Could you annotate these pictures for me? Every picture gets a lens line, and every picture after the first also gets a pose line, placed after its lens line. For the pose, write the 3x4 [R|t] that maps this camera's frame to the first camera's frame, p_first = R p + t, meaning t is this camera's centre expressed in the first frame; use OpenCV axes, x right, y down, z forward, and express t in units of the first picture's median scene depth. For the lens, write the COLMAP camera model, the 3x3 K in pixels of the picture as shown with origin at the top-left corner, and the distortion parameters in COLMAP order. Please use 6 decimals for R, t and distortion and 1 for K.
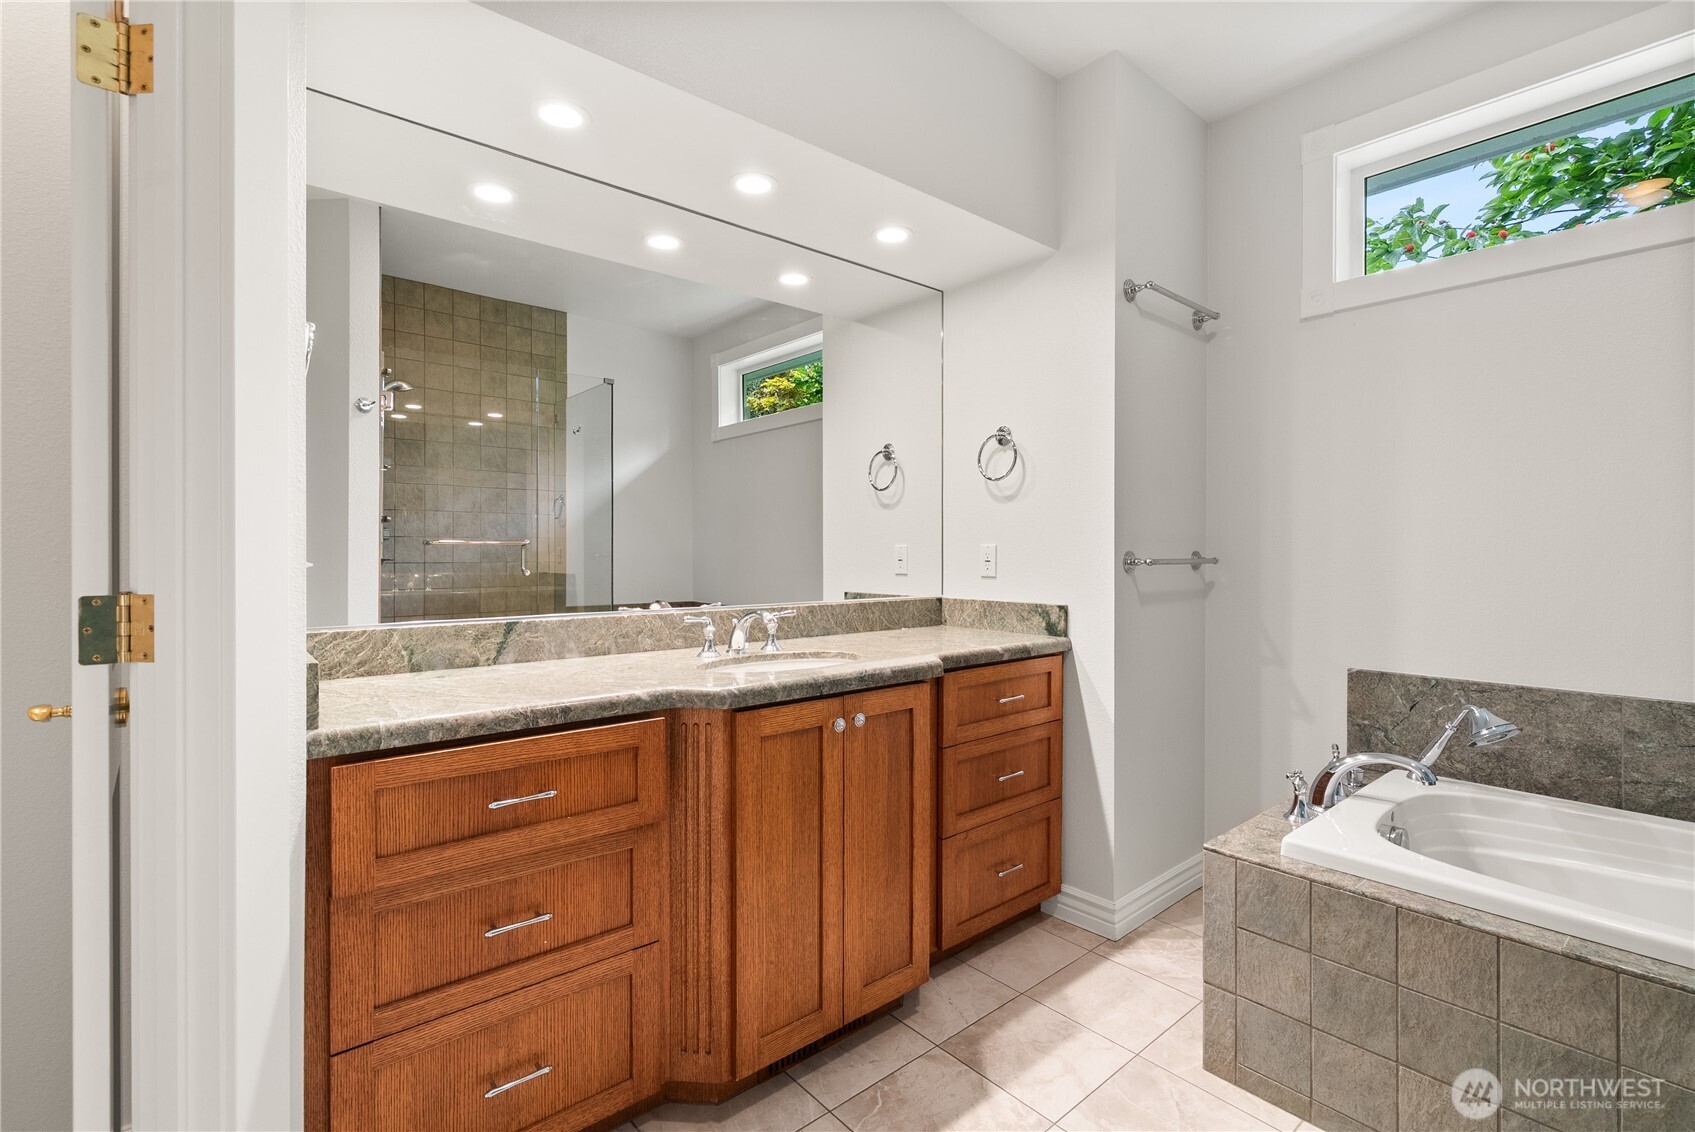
lens RADIAL K [[773.0, 0, 847.8], [0, 773.0, 555.8], [0, 0, 1]] dist [-0.005630, 0.001549]
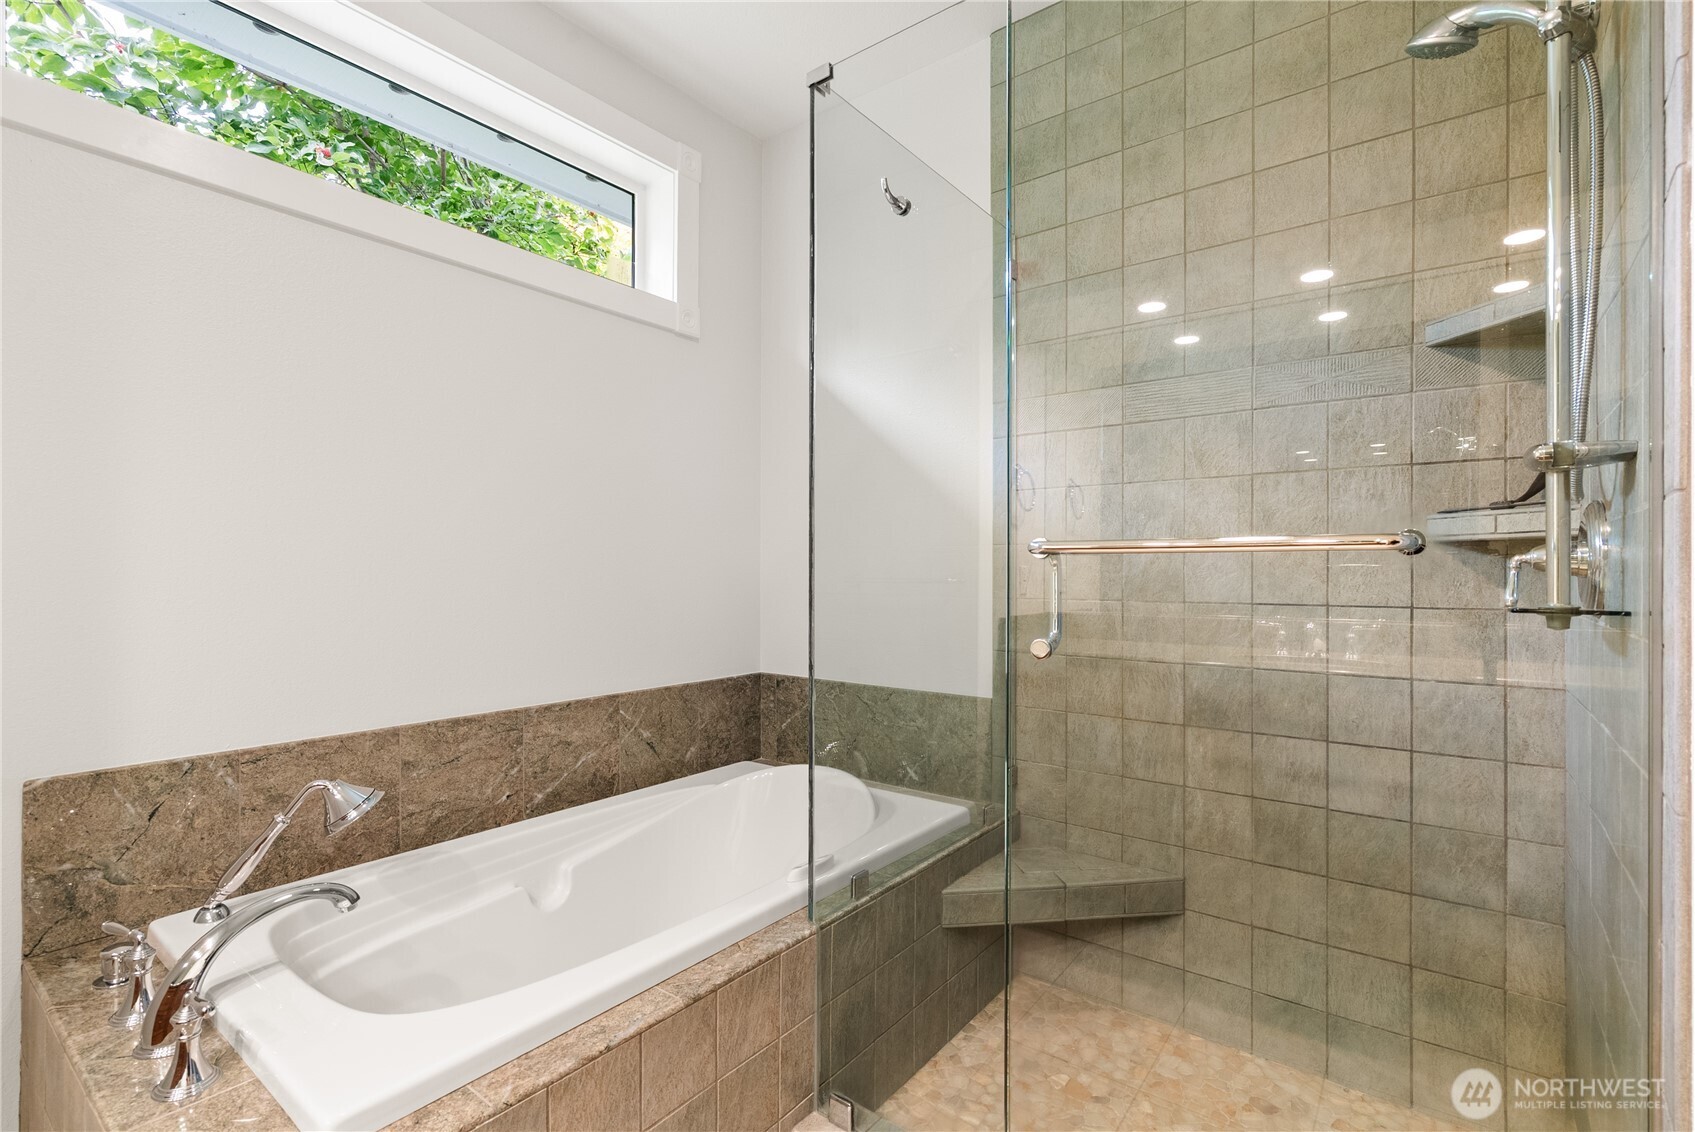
lens RADIAL K [[773.0, 0, 850.8], [0, 773.0, 569.7], [0, 0, 1]] dist [-0.005630, 0.001549]
pose [[-0.200990, 0.001811, 0.979592, -0.009397], [0.007684, 0.999970, -0.000272, -0.001104], [-0.979563, 0.007472, -0.200998, 0.609957]]
